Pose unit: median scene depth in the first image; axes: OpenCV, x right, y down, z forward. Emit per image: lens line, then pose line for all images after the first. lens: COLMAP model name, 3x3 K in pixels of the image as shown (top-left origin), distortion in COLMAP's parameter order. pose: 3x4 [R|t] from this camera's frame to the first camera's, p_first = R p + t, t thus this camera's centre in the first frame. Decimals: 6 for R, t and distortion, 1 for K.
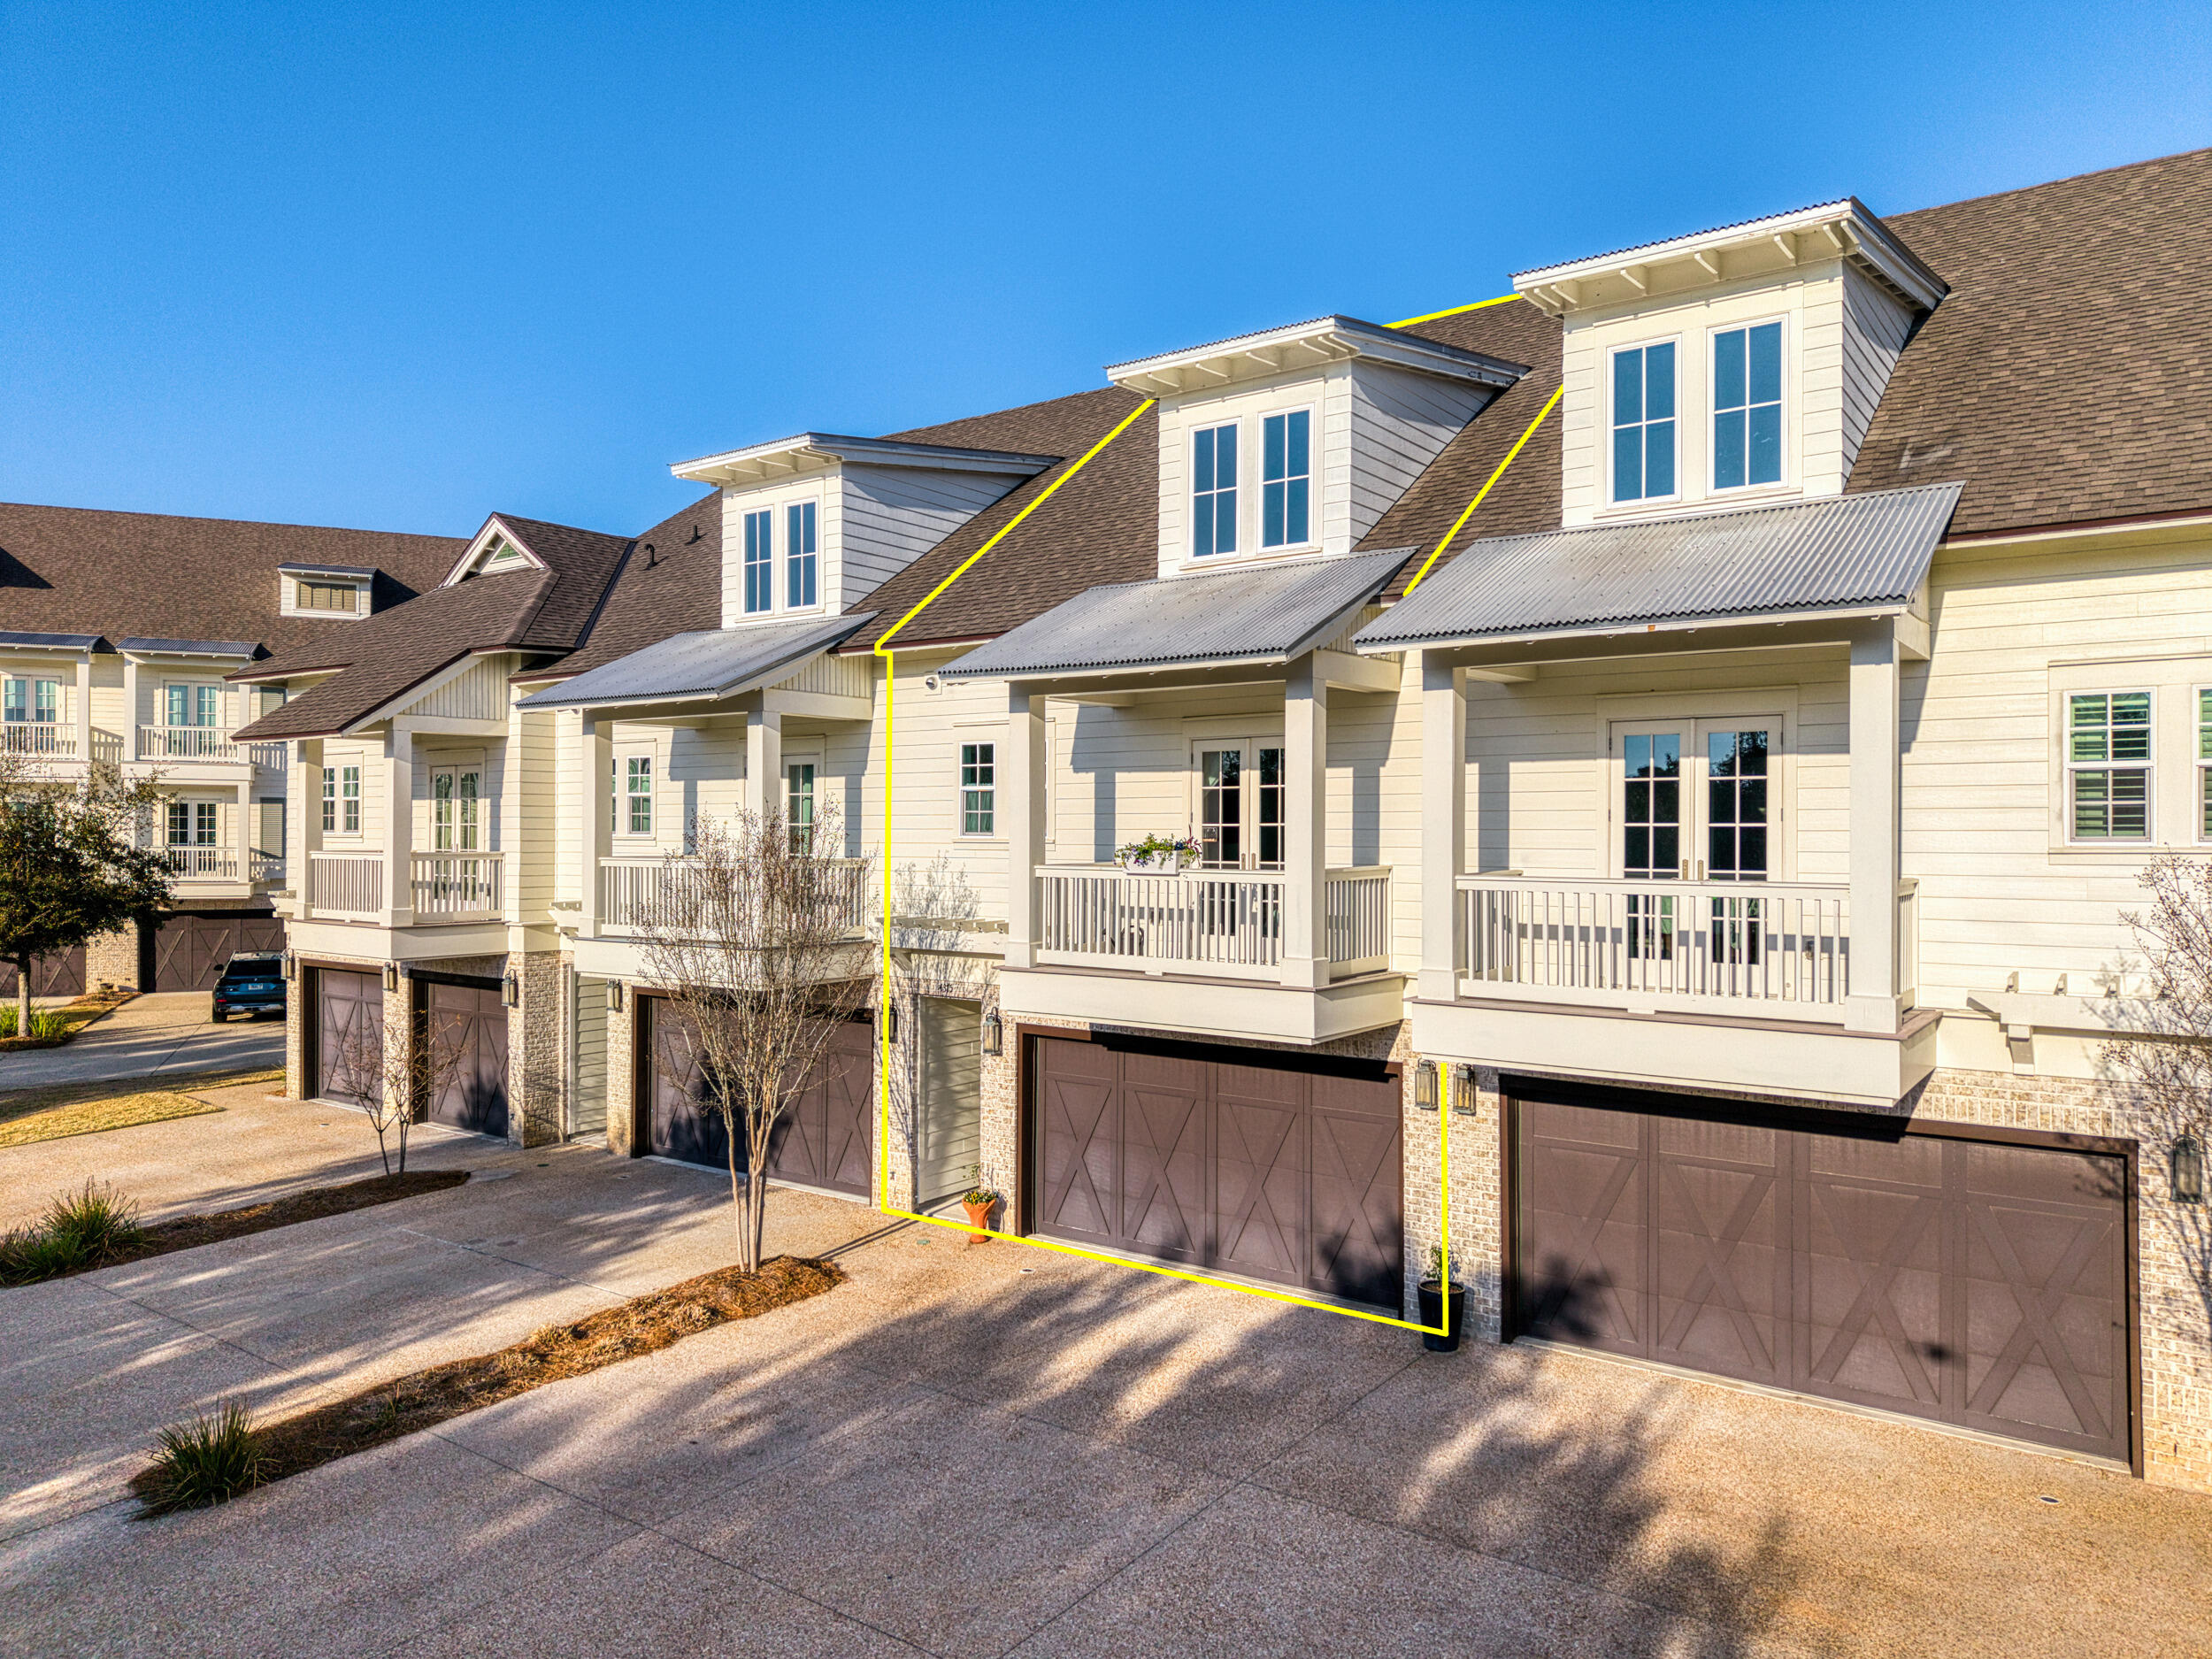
lens RADIAL K [[1464.2, 0, 1106.0], [0, 1464.2, 829.5], [0, 0, 1]] dist [0.014160, -0.014522]
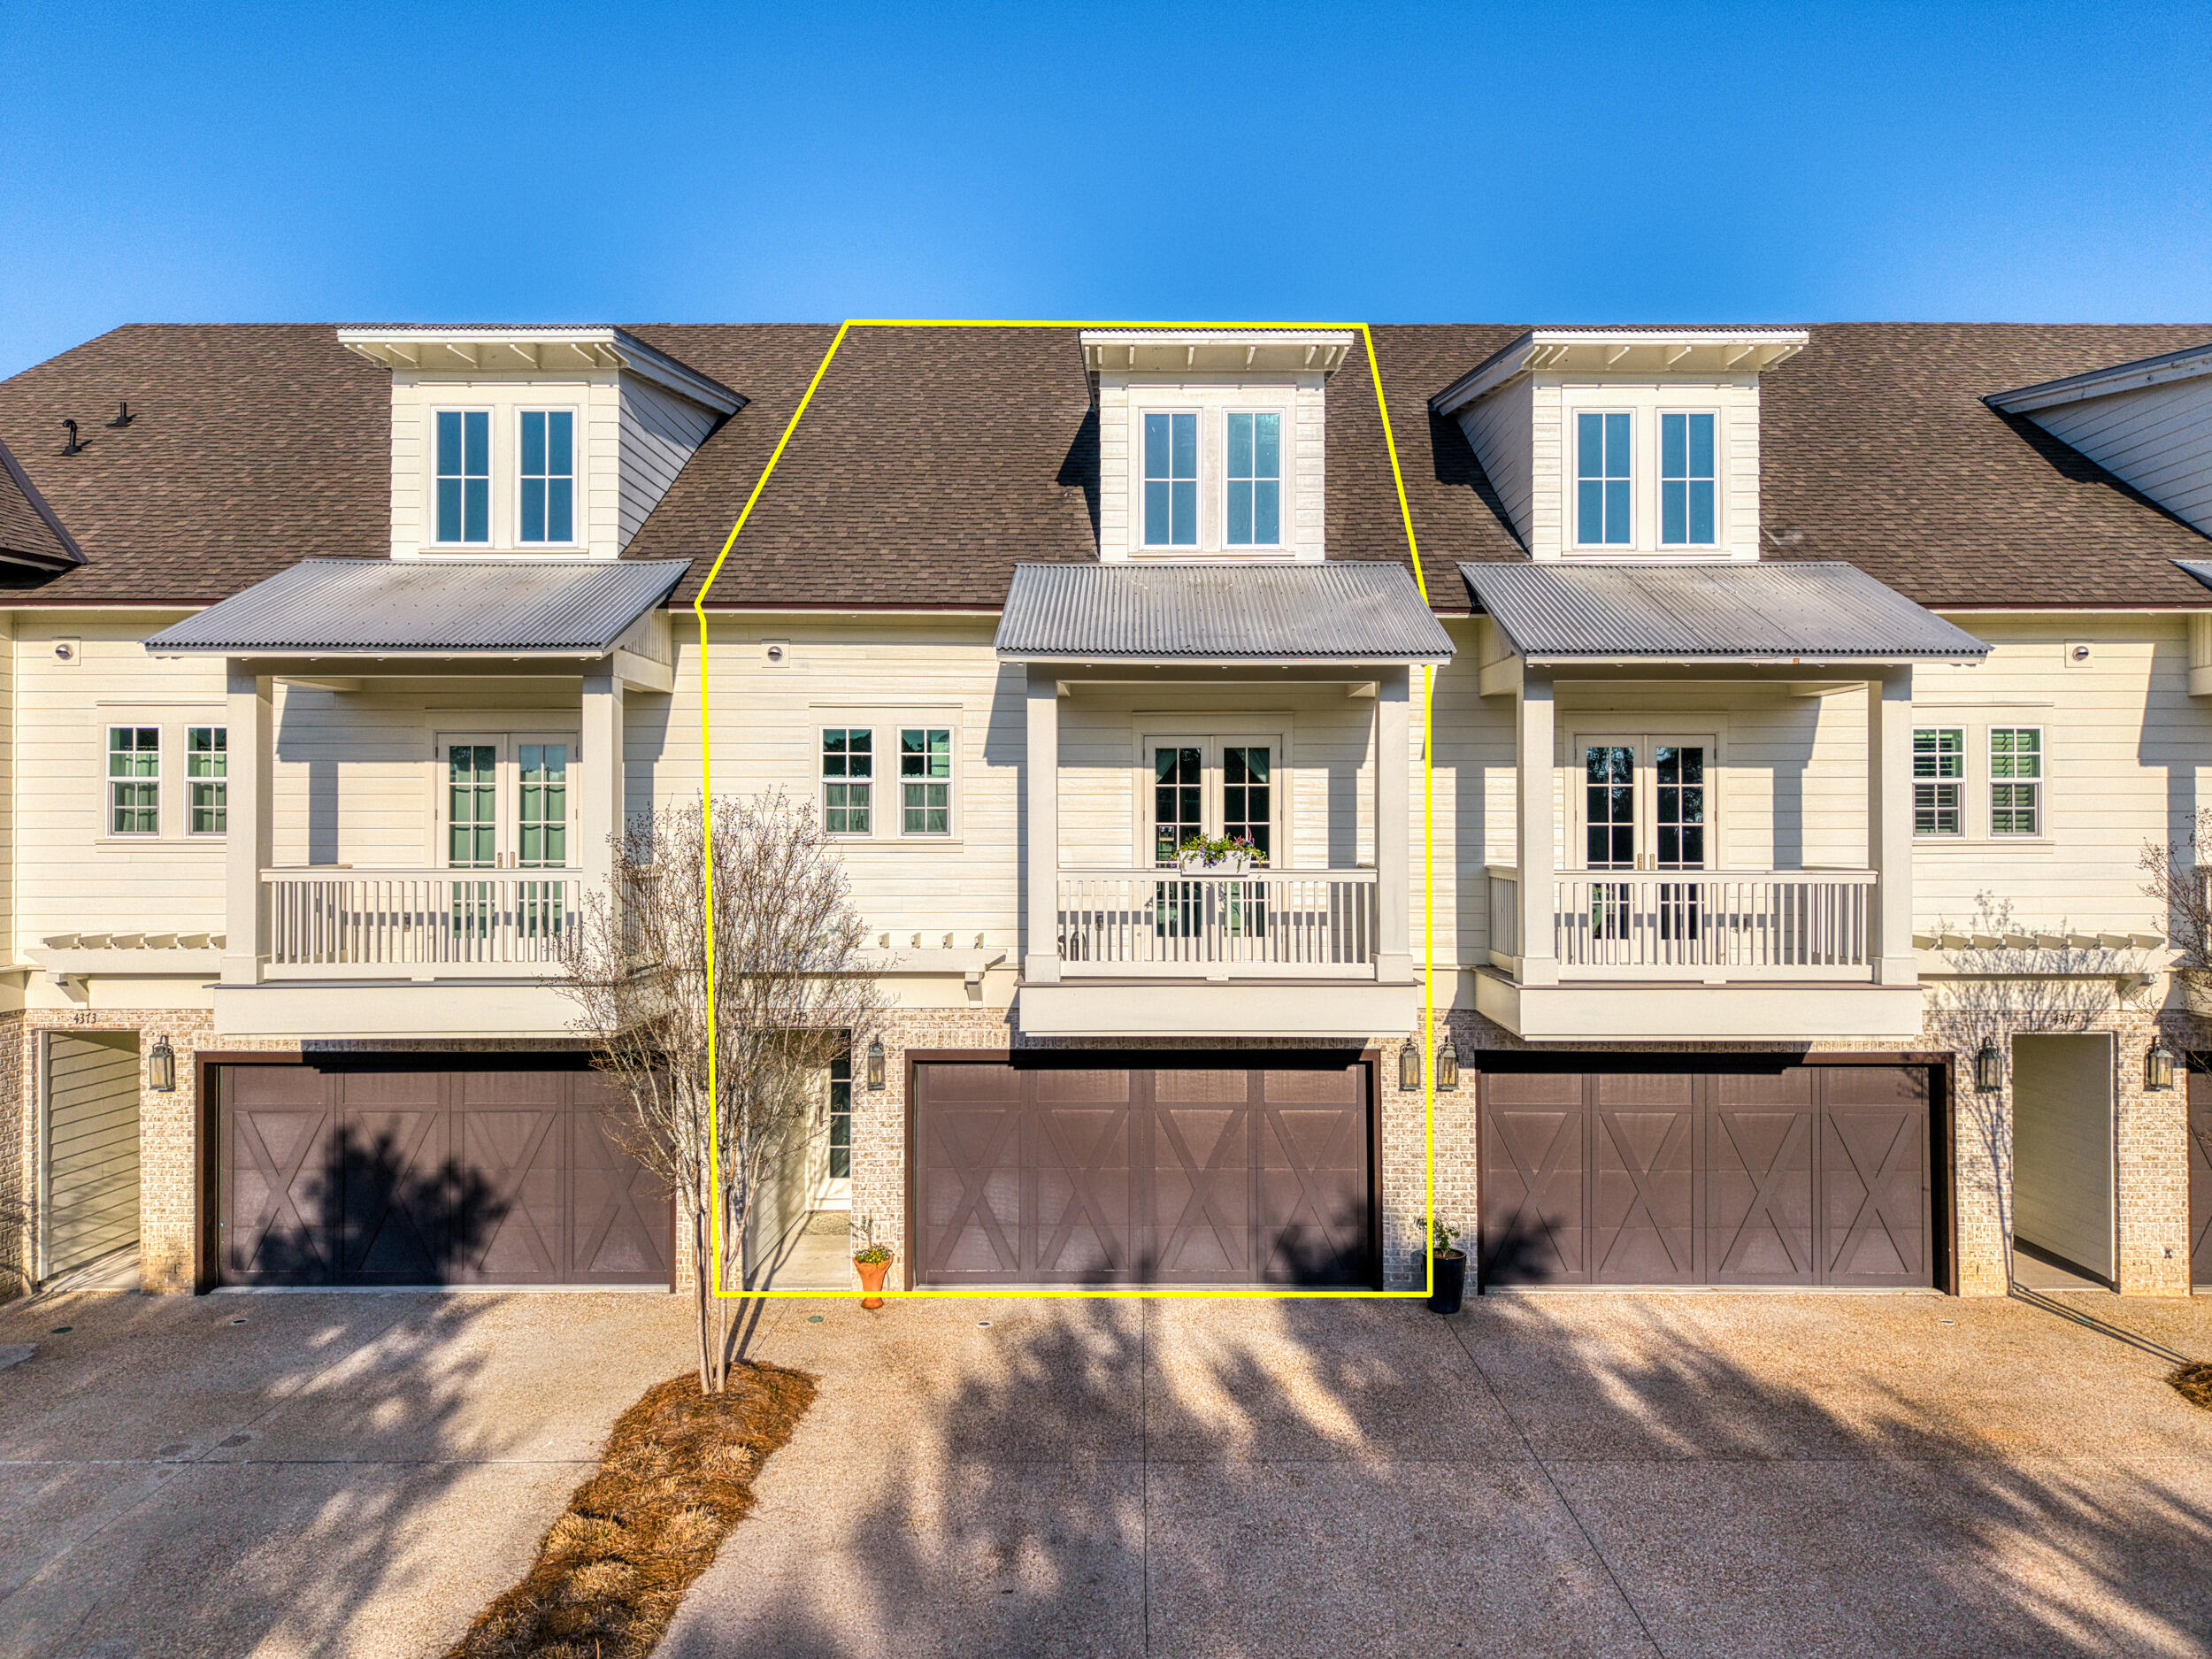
lens RADIAL K [[1478.5, 0, 1128.9], [0, 1478.5, 823.1], [0, 0, 1]] dist [0.034872, -0.046706]
pose [[0.810054, 0.000575, 0.586355, -0.583575], [0.000484, 0.999999, -0.001650, -0.002126], [-0.586355, 0.001620, 0.810053, 0.248033]]
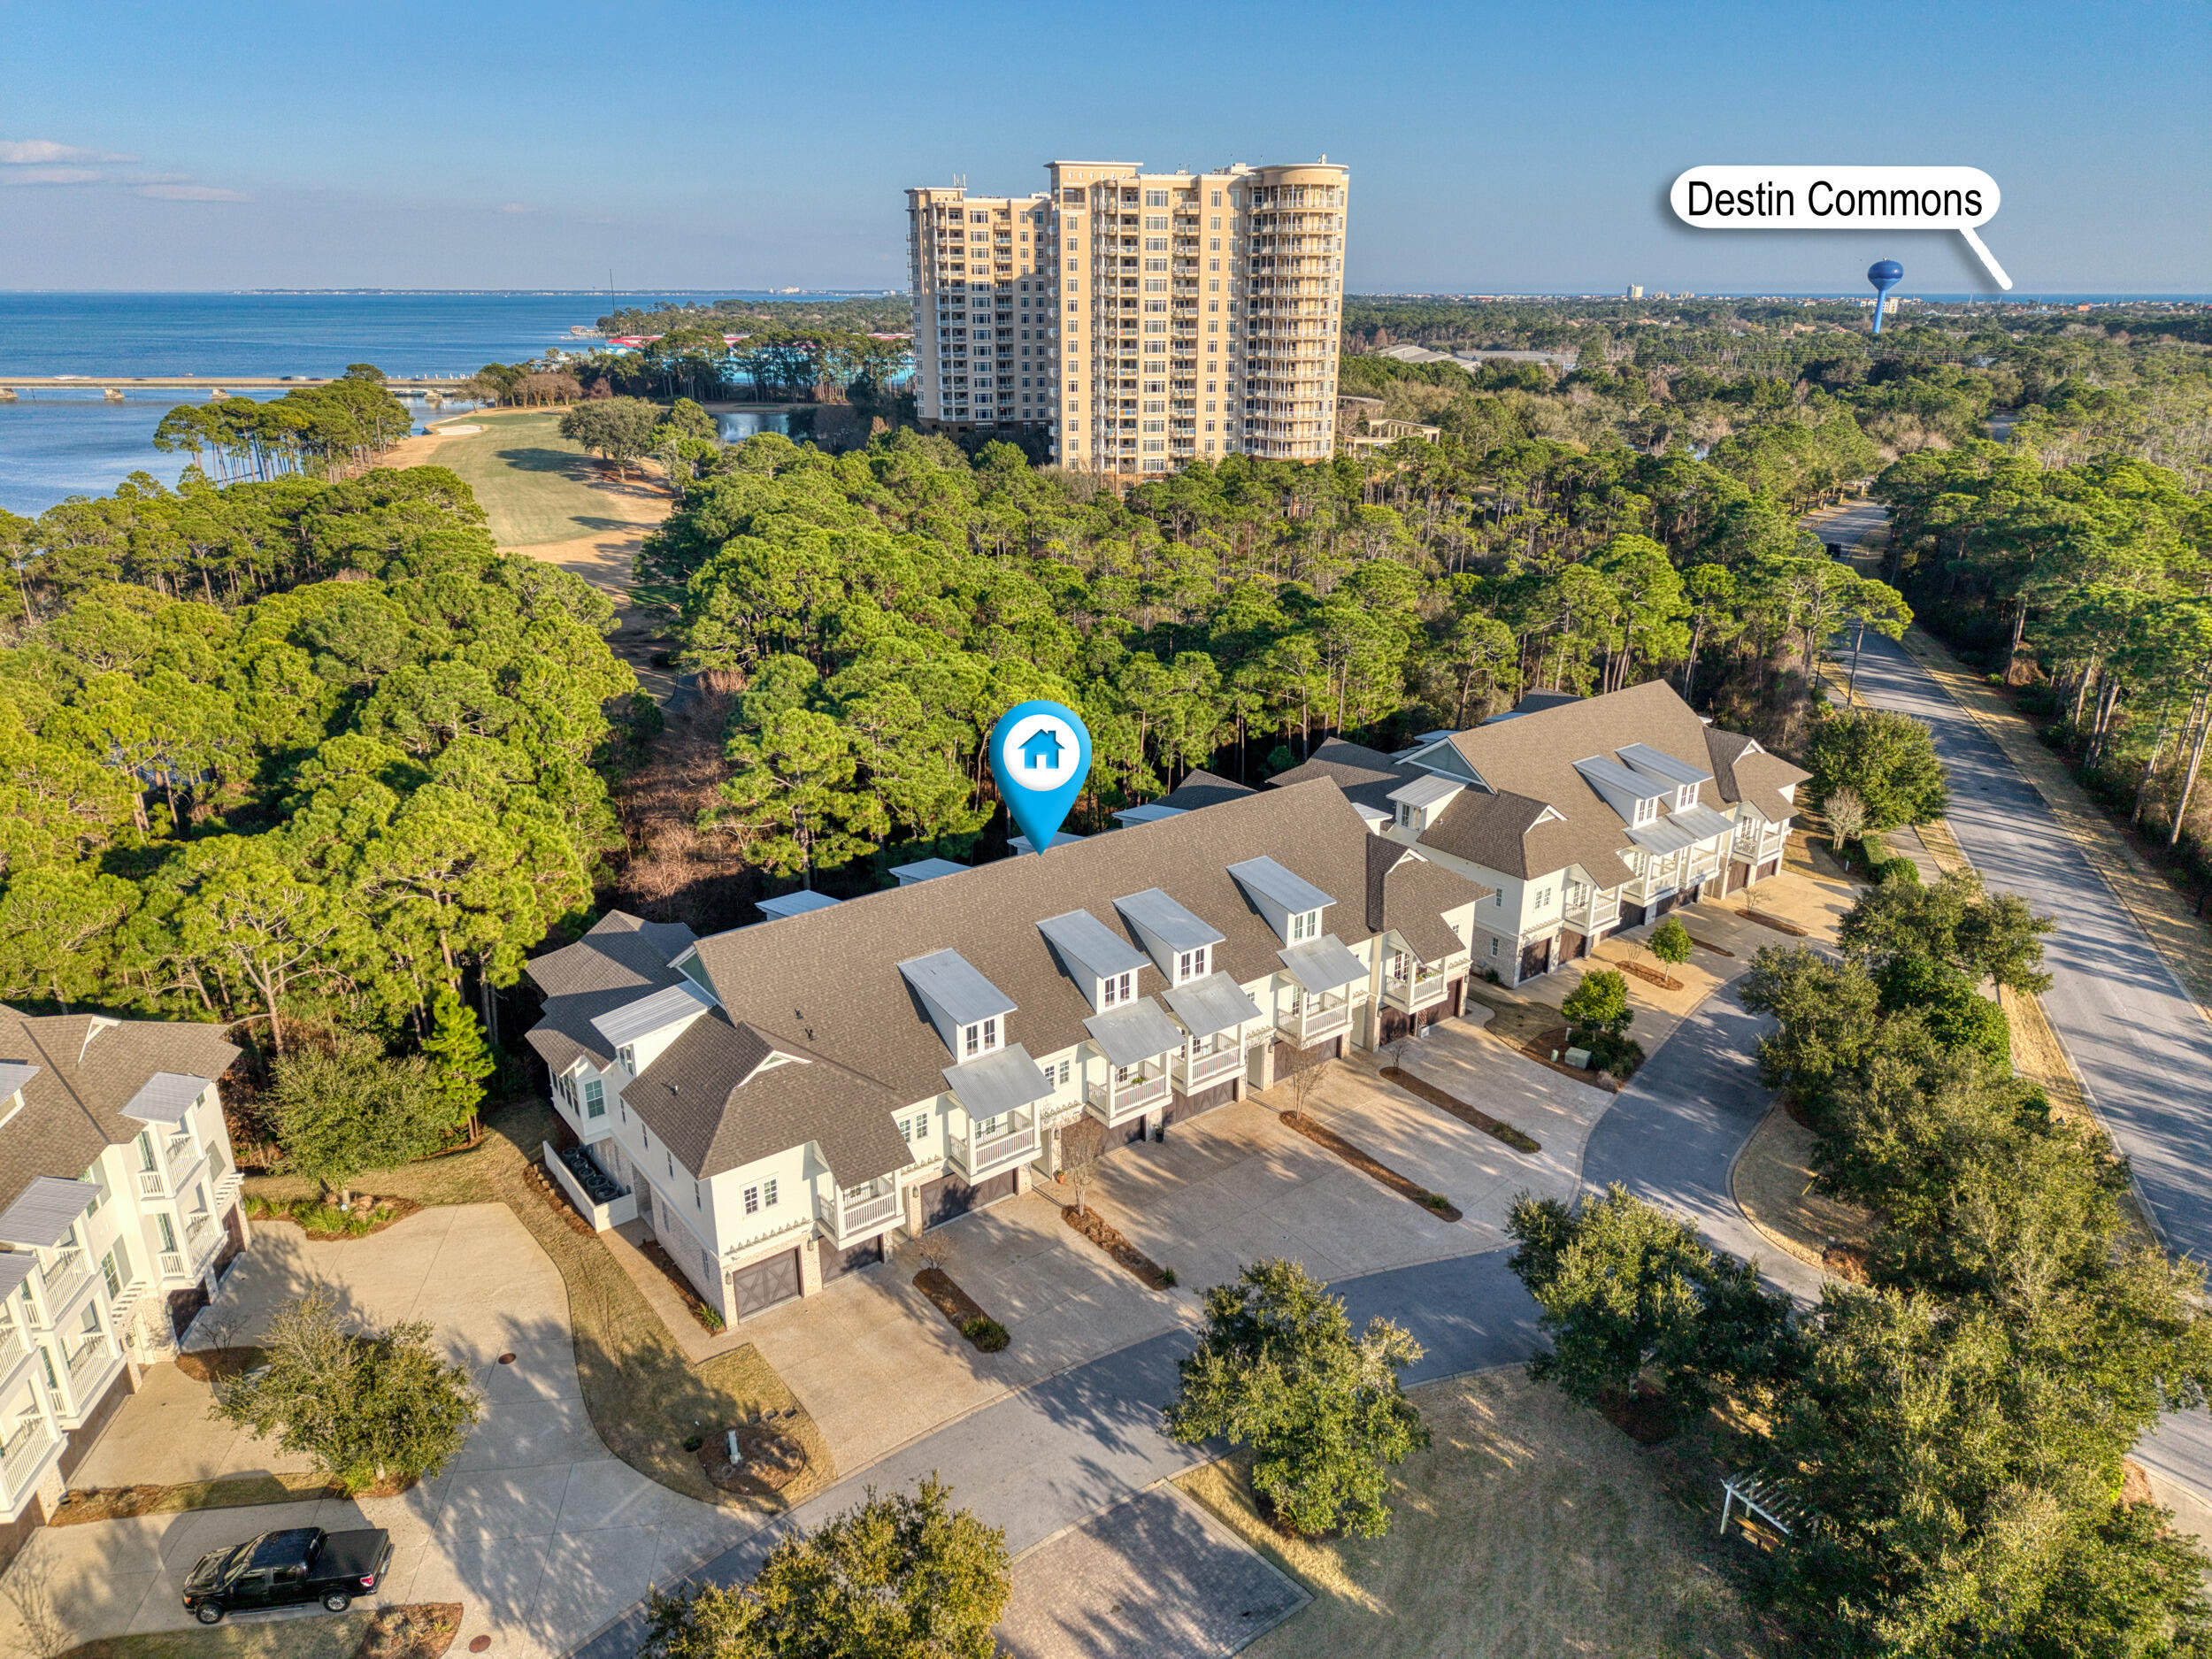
lens RADIAL K [[1464.2, 0, 1106.0], [0, 1464.2, 829.5], [0, 0, 1]] dist [0.014160, -0.014522]
pose [[0.282838, -0.324480, 0.902616, -3.964811], [0.001968, 0.941235, 0.337746, -2.323211], [-0.959166, -0.093751, 0.266856, -0.070137]]
